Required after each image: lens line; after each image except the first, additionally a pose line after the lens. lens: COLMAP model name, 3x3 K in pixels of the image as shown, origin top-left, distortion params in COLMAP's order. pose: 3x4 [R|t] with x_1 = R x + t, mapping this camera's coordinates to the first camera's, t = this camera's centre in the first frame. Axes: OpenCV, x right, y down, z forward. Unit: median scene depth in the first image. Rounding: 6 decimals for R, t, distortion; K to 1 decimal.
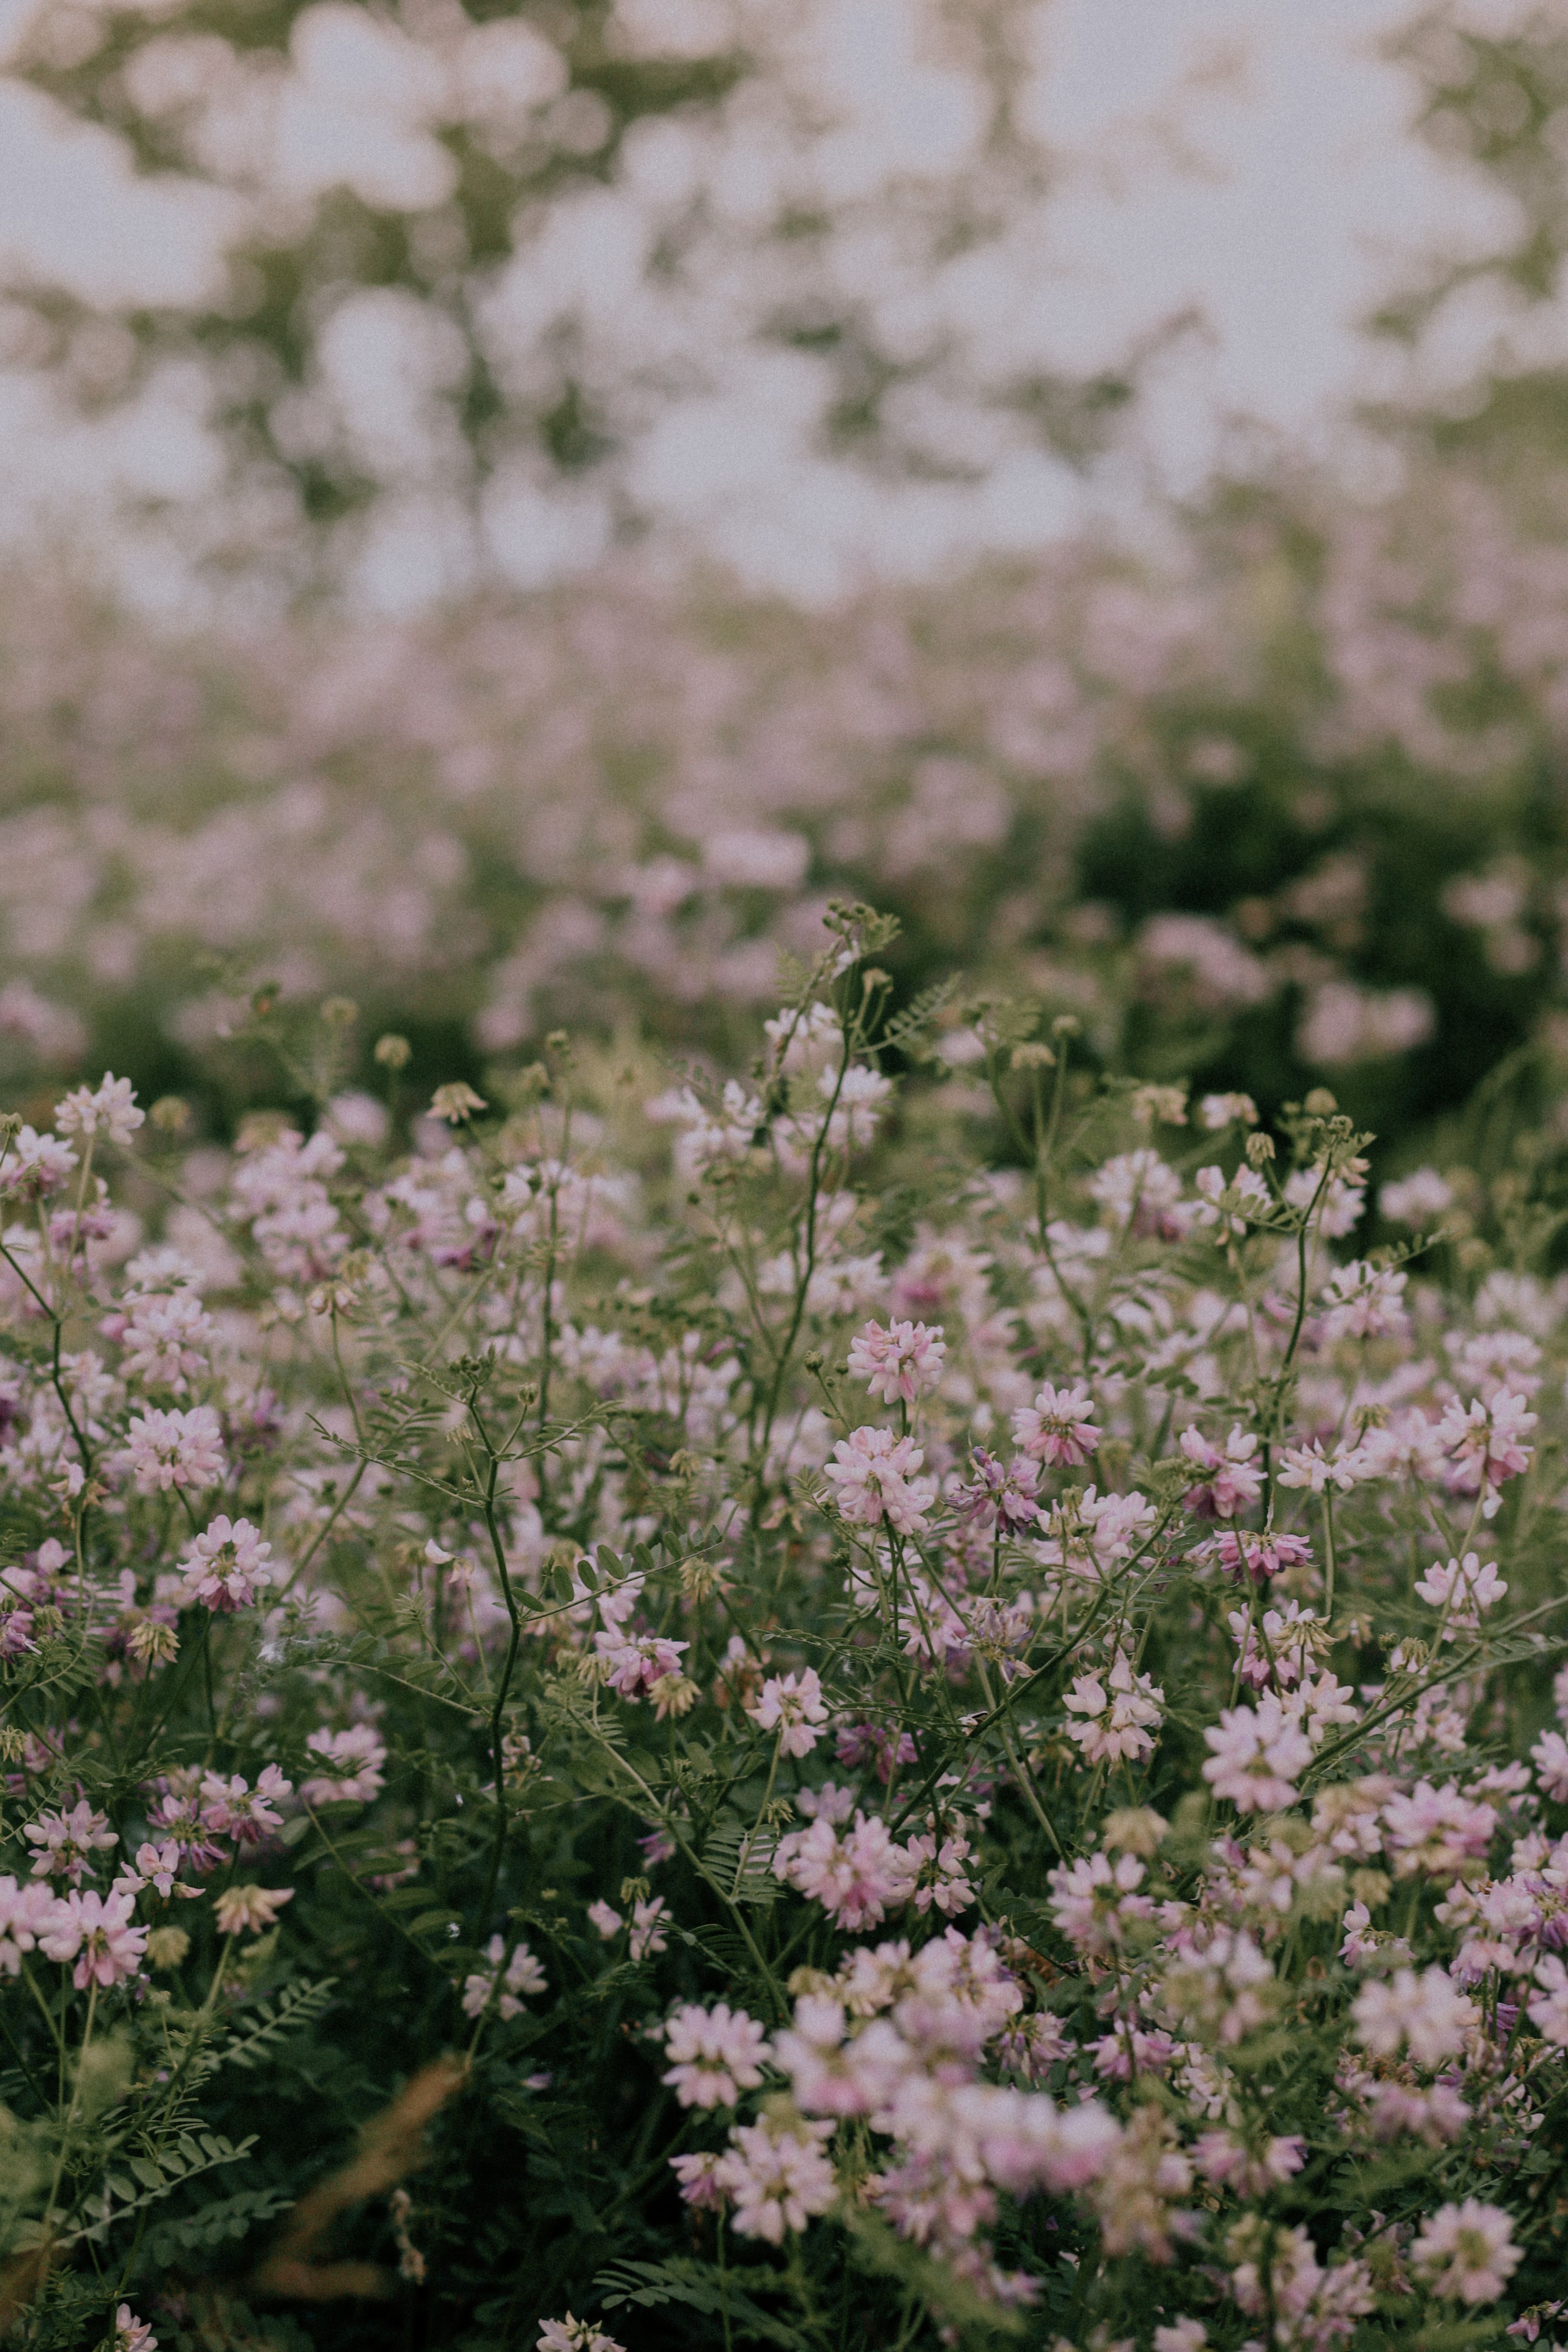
lens RADIAL K [[6360.4, 0, 784.0], [0, 6360.4, 1176.0], [0, 0, 1]] dist [0.199297, 0.369435]
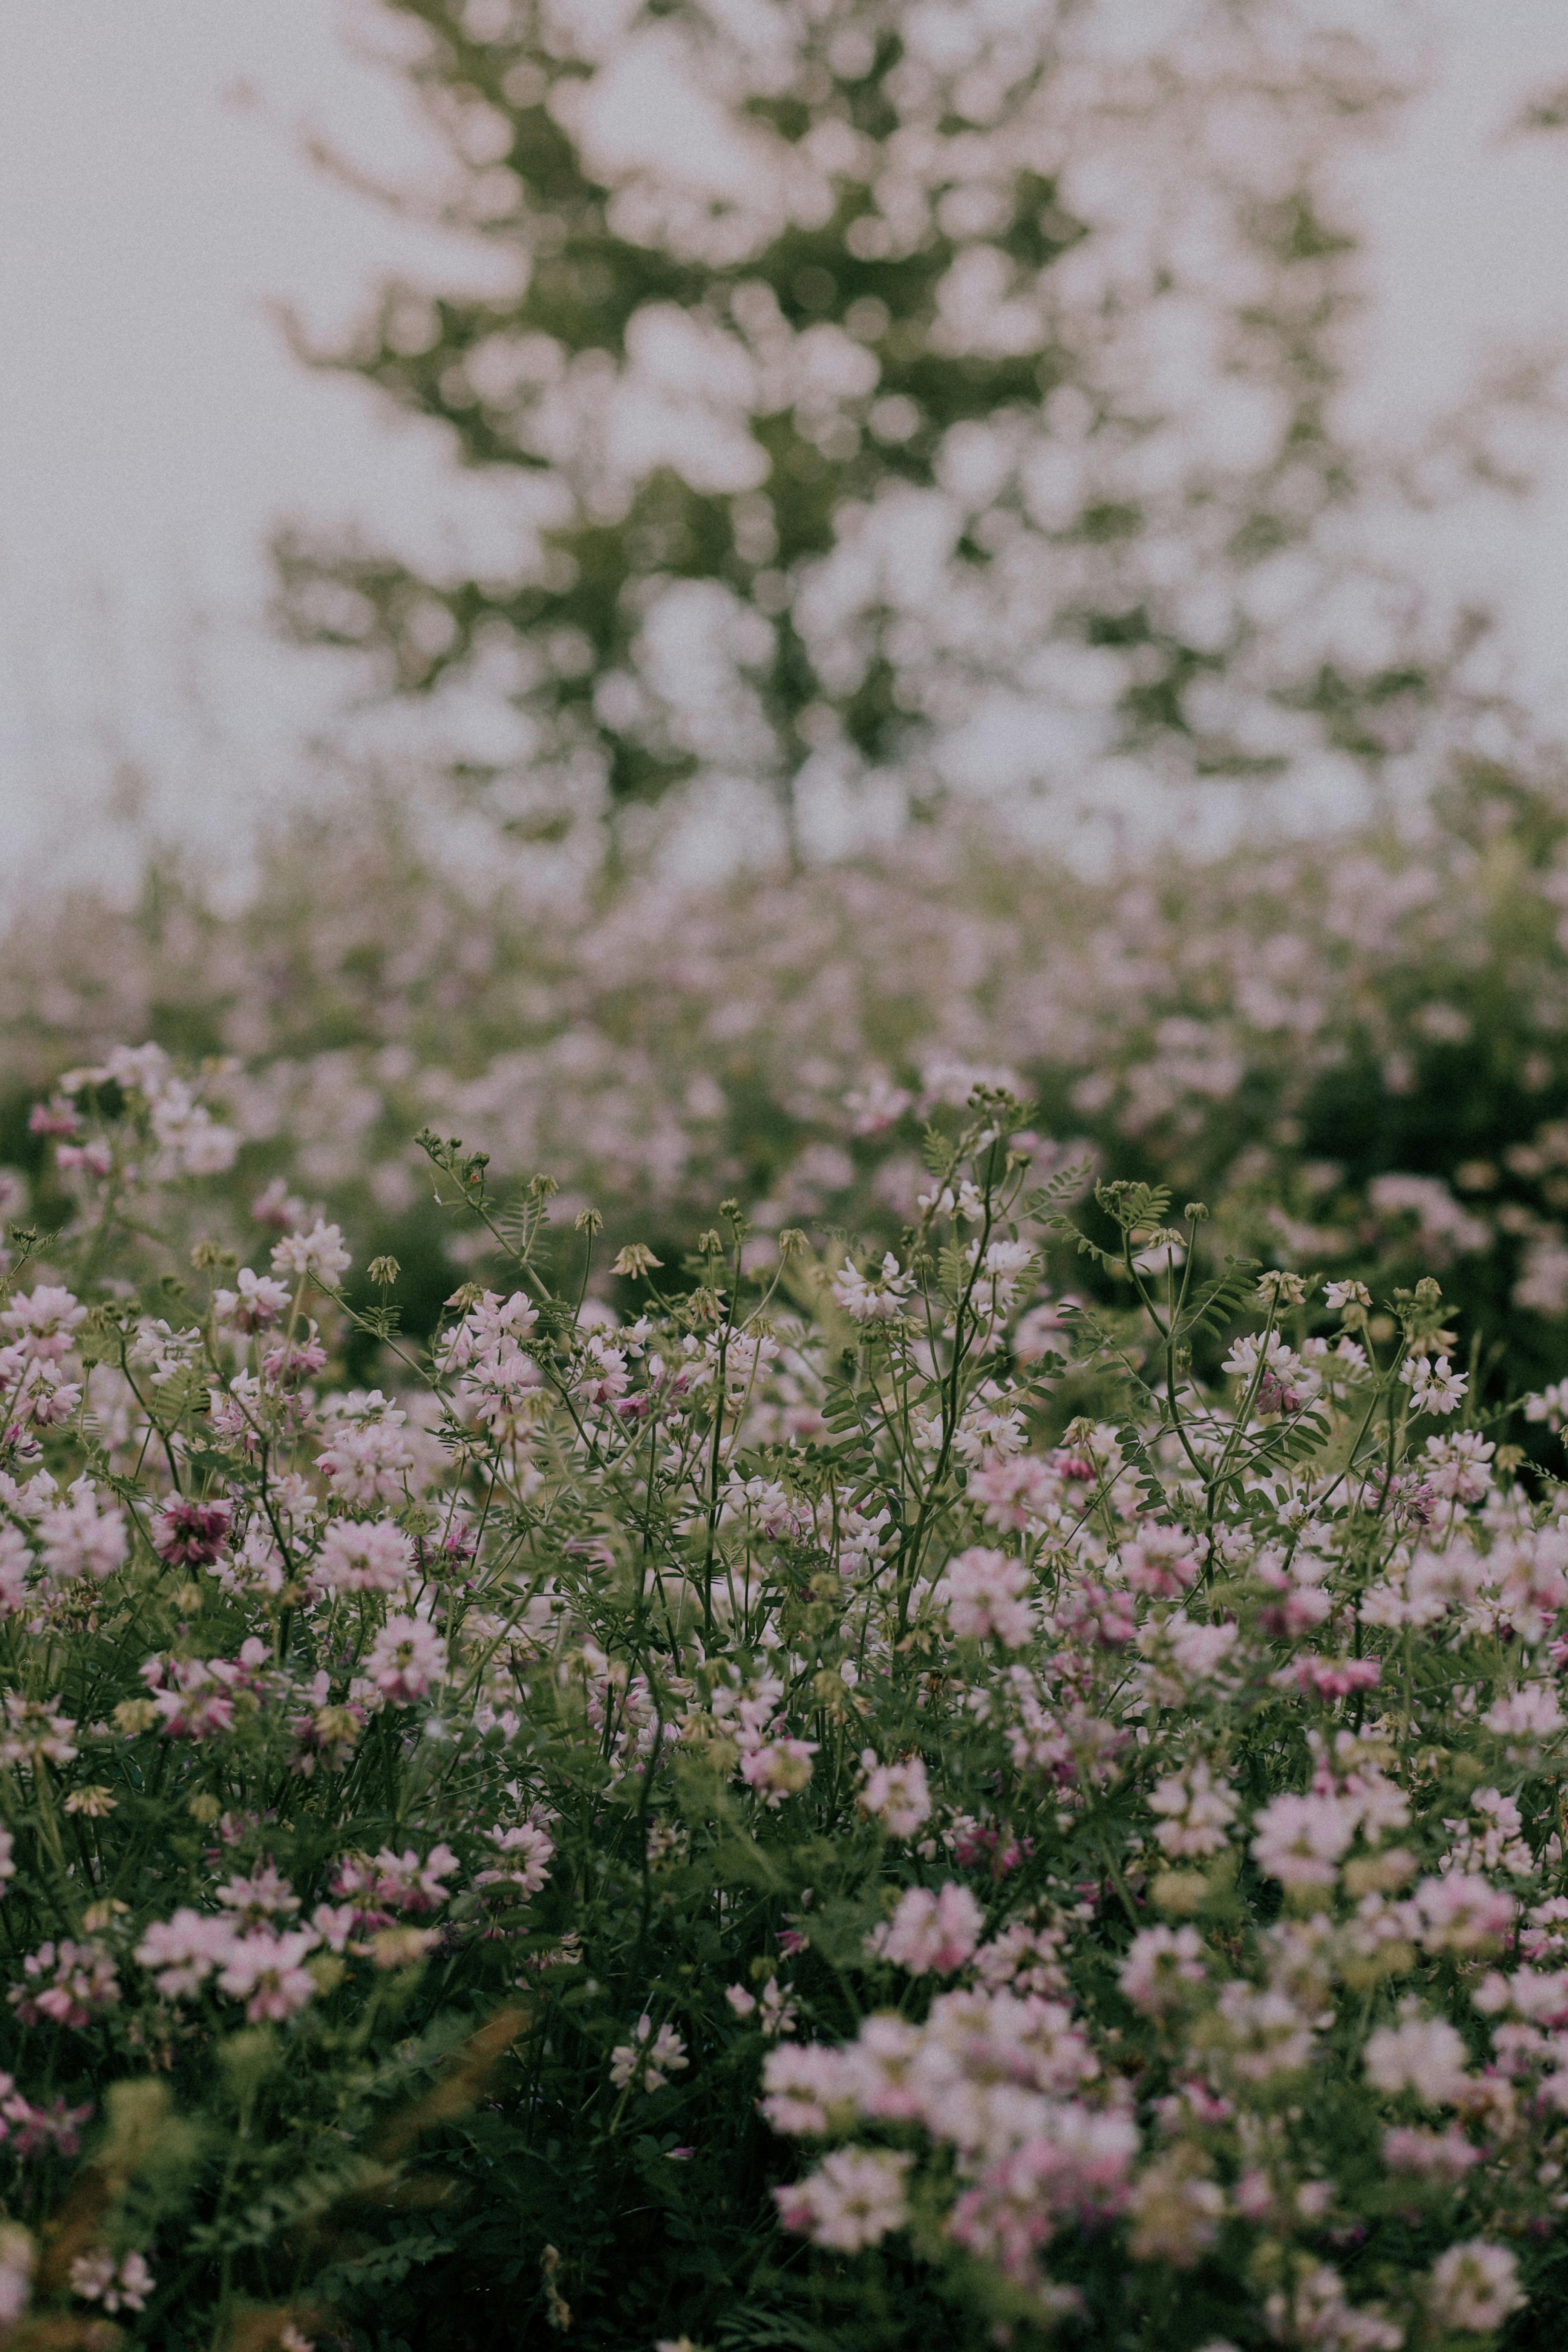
lens RADIAL K [[6360.4, 0, 784.0], [0, 6360.4, 1176.0], [0, 0, 1]] dist [0.199297, 0.369435]
pose [[0.998232, 0.028816, -0.051988, 0.032143], [-0.031224, 0.998448, -0.046123, 0.024612], [0.050578, 0.047665, 0.997582, -0.104372]]
